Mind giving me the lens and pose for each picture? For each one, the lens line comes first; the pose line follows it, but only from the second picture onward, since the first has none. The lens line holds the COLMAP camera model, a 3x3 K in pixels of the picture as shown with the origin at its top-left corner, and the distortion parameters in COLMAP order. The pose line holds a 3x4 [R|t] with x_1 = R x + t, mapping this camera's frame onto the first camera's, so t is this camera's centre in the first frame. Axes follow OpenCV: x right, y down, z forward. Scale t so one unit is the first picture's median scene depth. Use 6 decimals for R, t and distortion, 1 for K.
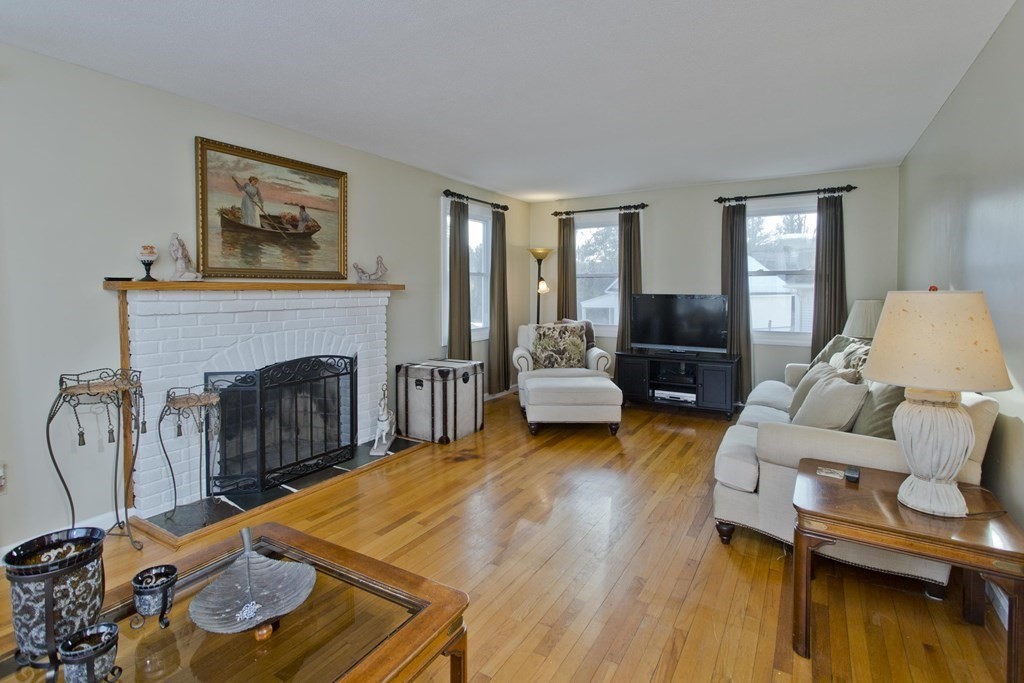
lens RADIAL K [[488.9, 0, 525.3], [0, 488.9, 294.9], [0, 0, 1]] dist [0.000383, 0.000248]
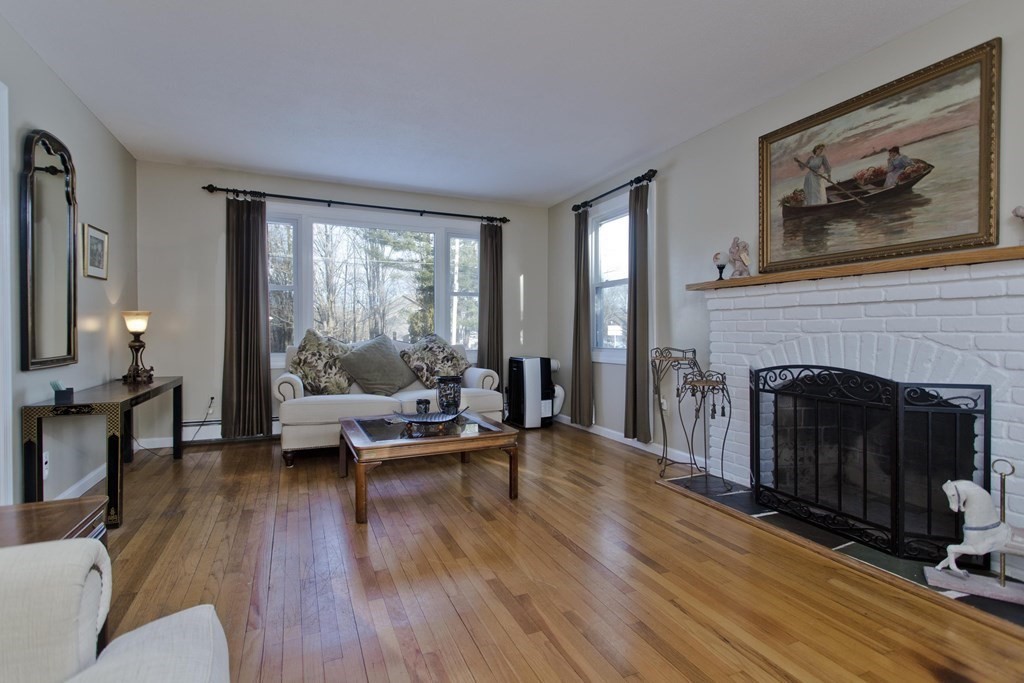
lens RADIAL K [[488.9, 0, 510.9], [0, 488.9, 336.0], [0, 0, 1]] dist [0.000383, 0.000248]
pose [[-0.579038, 0.007021, -0.815271, 0.419159], [-0.010536, 0.999815, 0.016093, 0.073825], [0.815233, 0.017908, -0.578857, 1.041053]]
